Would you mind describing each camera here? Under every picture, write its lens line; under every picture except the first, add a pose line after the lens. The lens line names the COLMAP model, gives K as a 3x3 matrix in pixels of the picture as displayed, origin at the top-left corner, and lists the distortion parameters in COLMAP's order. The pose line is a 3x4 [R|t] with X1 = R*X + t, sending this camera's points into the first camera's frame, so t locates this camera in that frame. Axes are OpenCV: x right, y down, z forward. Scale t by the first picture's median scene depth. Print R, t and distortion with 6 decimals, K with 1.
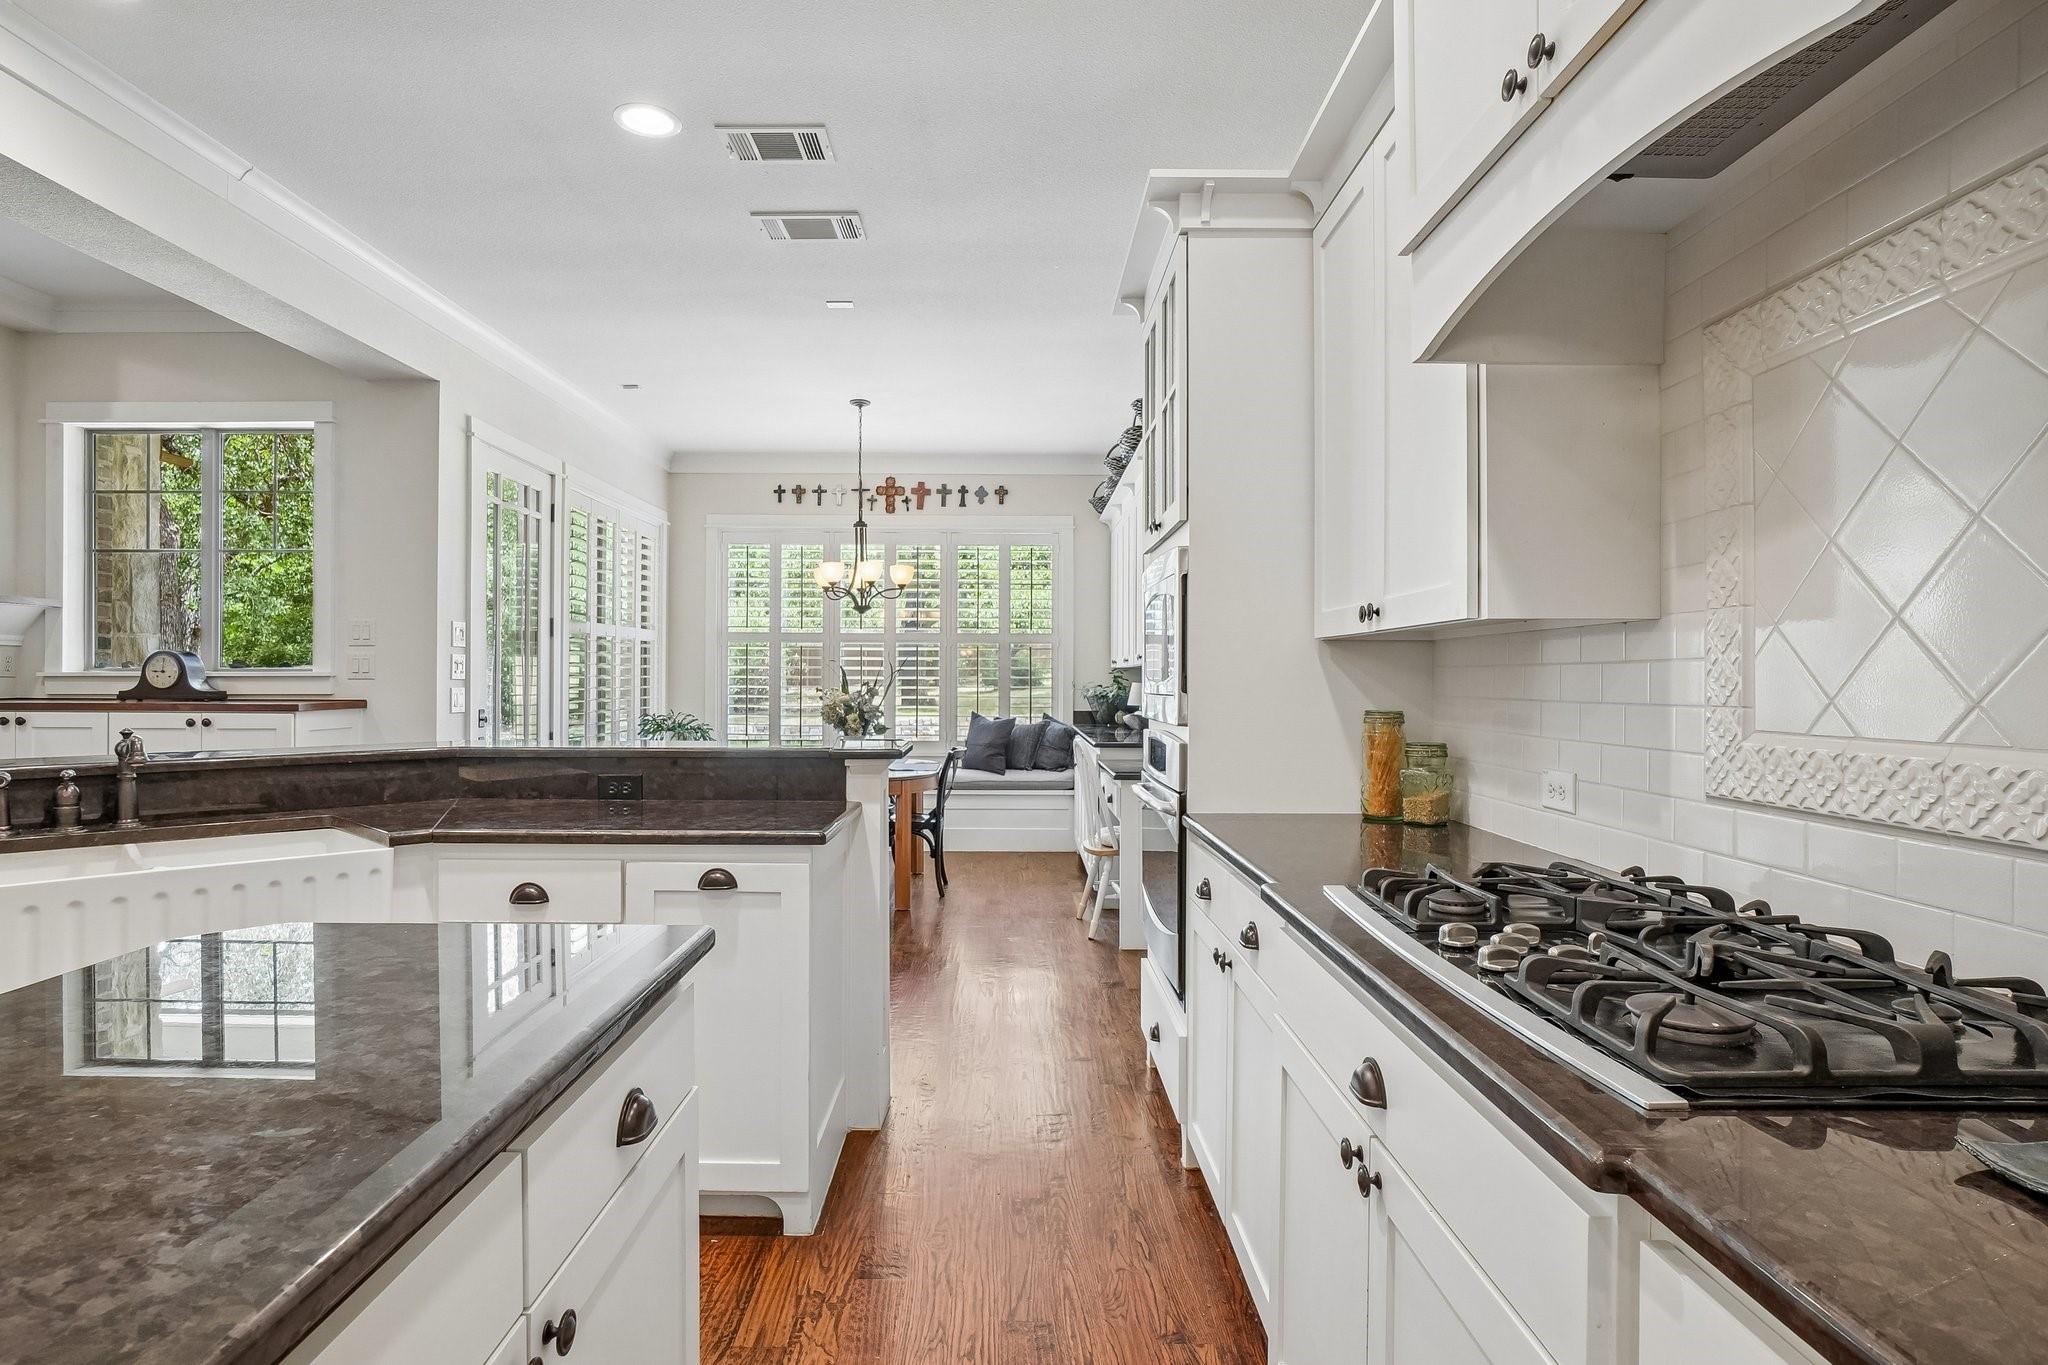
lens RADIAL K [[1079.4, 0, 1024.0], [0, 1079.4, 682.5], [0, 0, 1]] dist [0.001960, 0.000287]
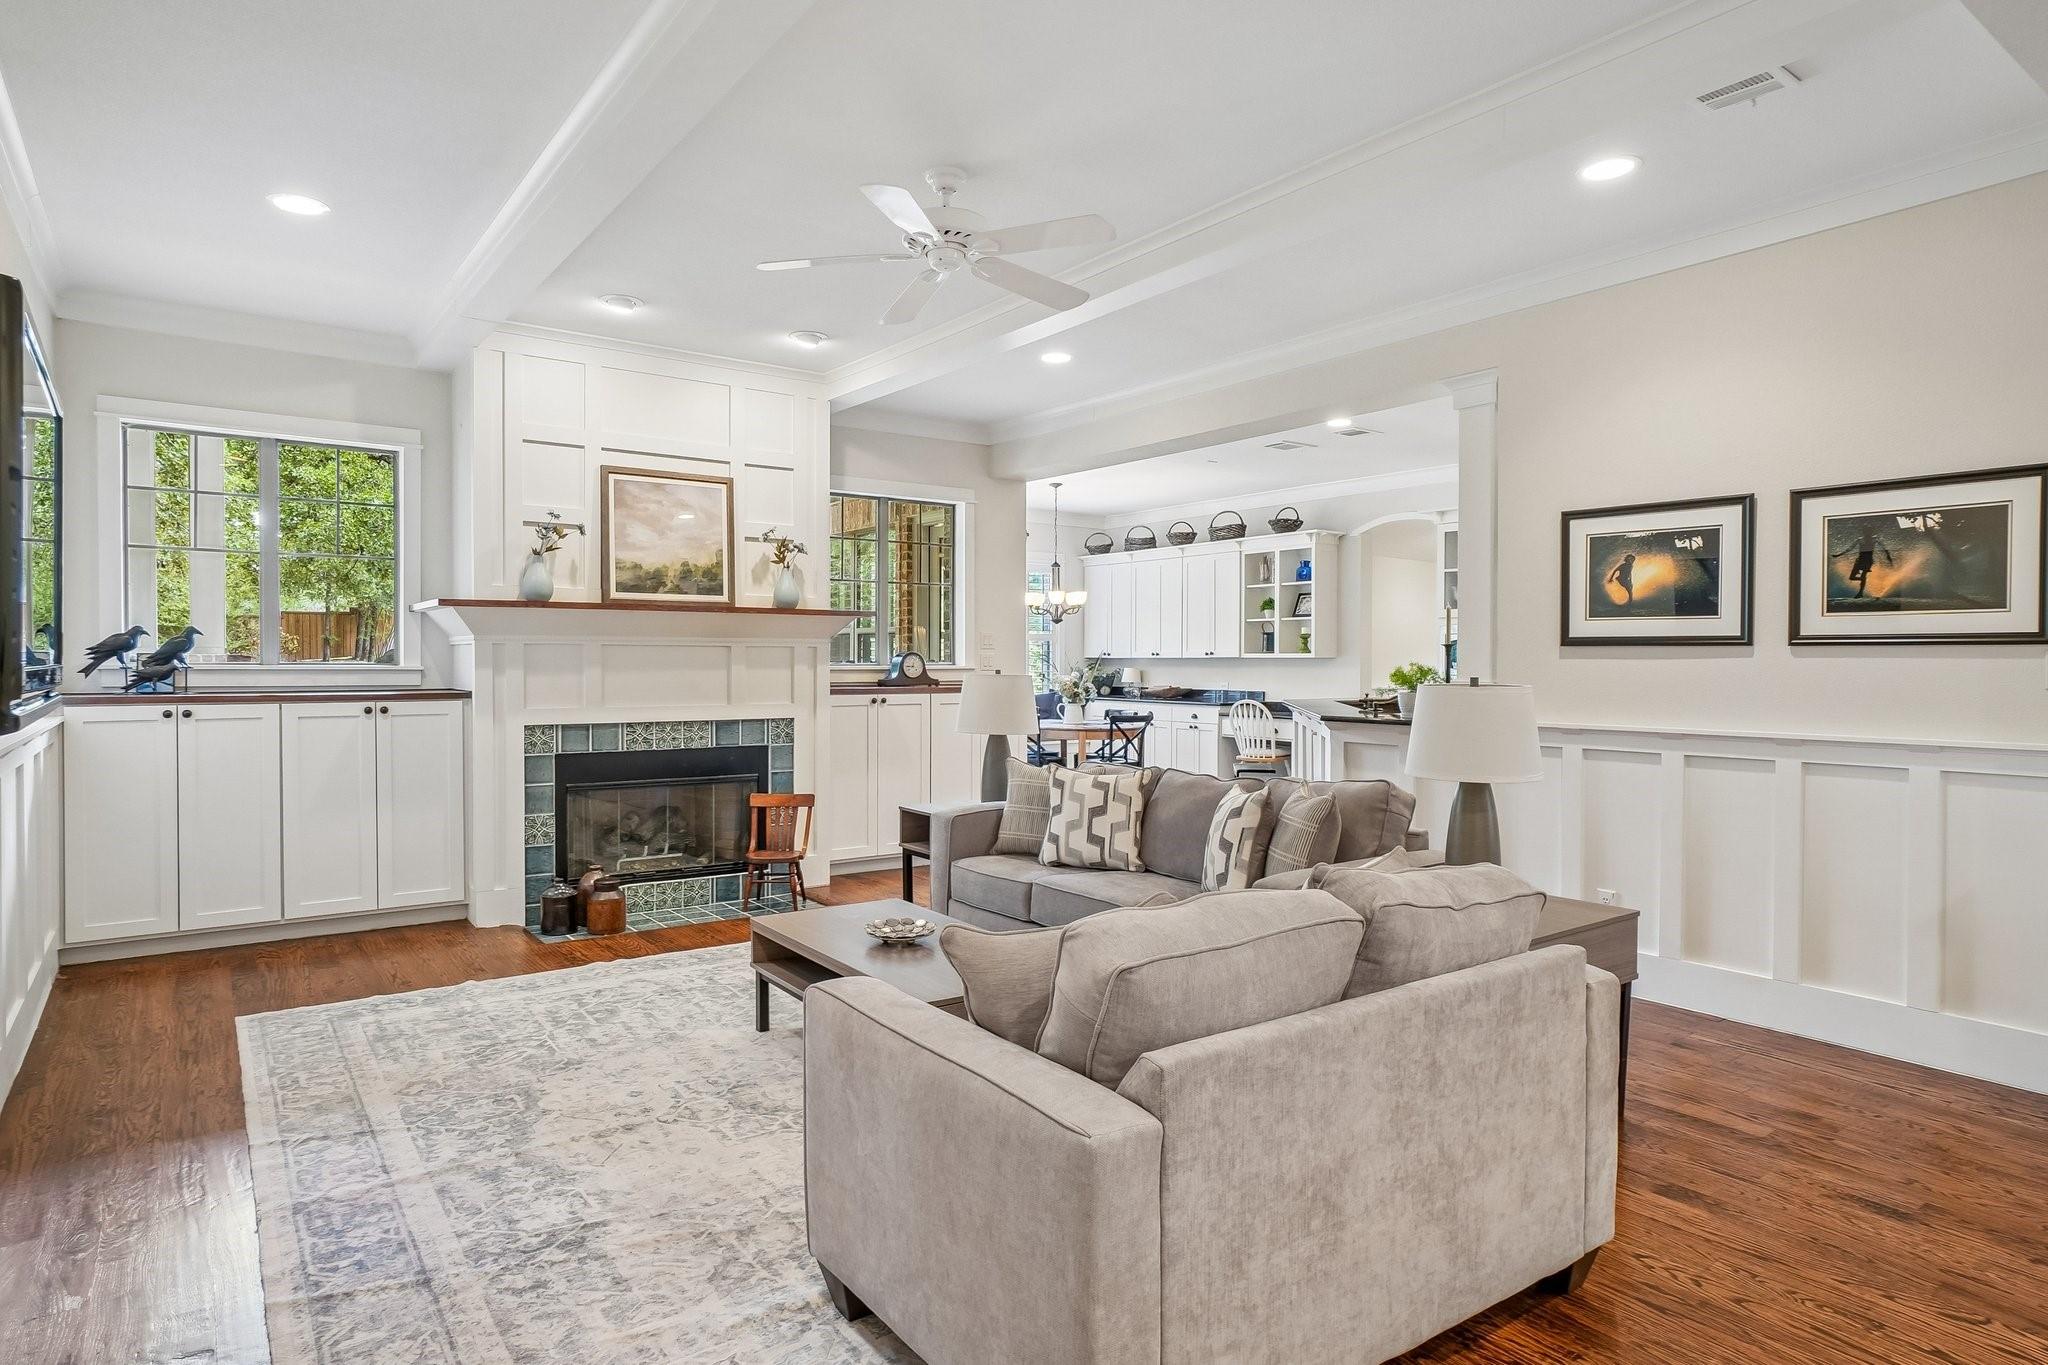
lens RADIAL K [[1126.4, 0, 1024.0], [0, 1126.4, 682.5], [0, 0, 1]] dist [-0.000227, -0.000053]
pose [[0.808625, -0.012980, 0.588181, -0.912719], [-0.000039, 0.999755, 0.022116, -0.012954], [-0.588324, -0.017907, 0.808427, -0.212426]]
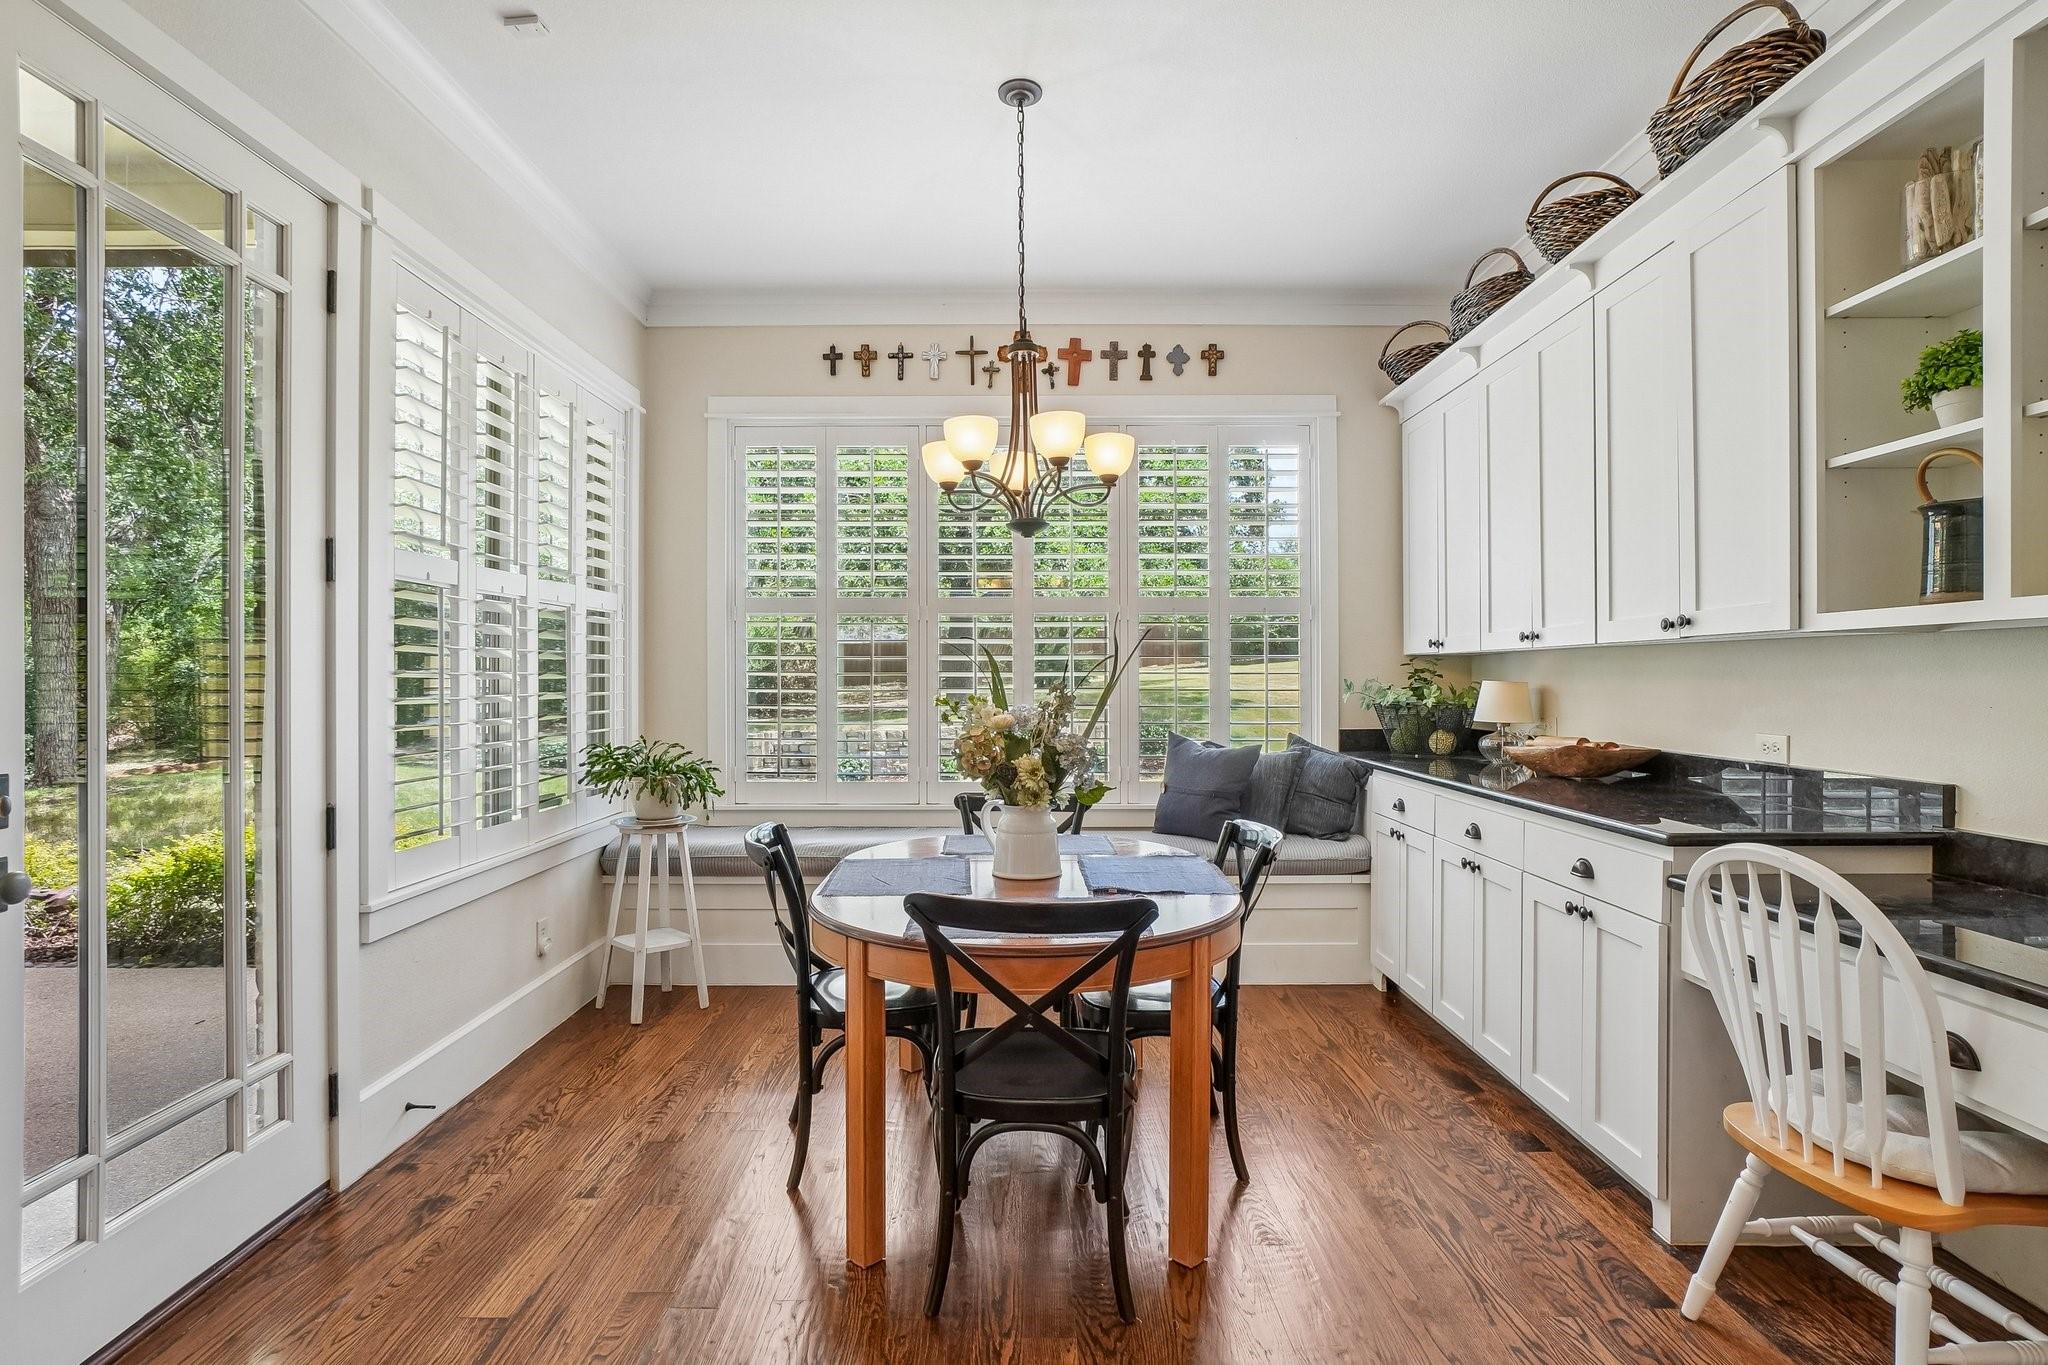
lens RADIAL K [[1035.3, 0, 1024.0], [0, 1035.3, 682.5], [0, 0, 1]] dist [0.000956, 0.000297]
pose [[0.999964, -0.005584, -0.006460, -0.120885], [0.005599, 0.999982, 0.002265, -0.001296], [0.006447, -0.002301, 0.999977, 0.442168]]
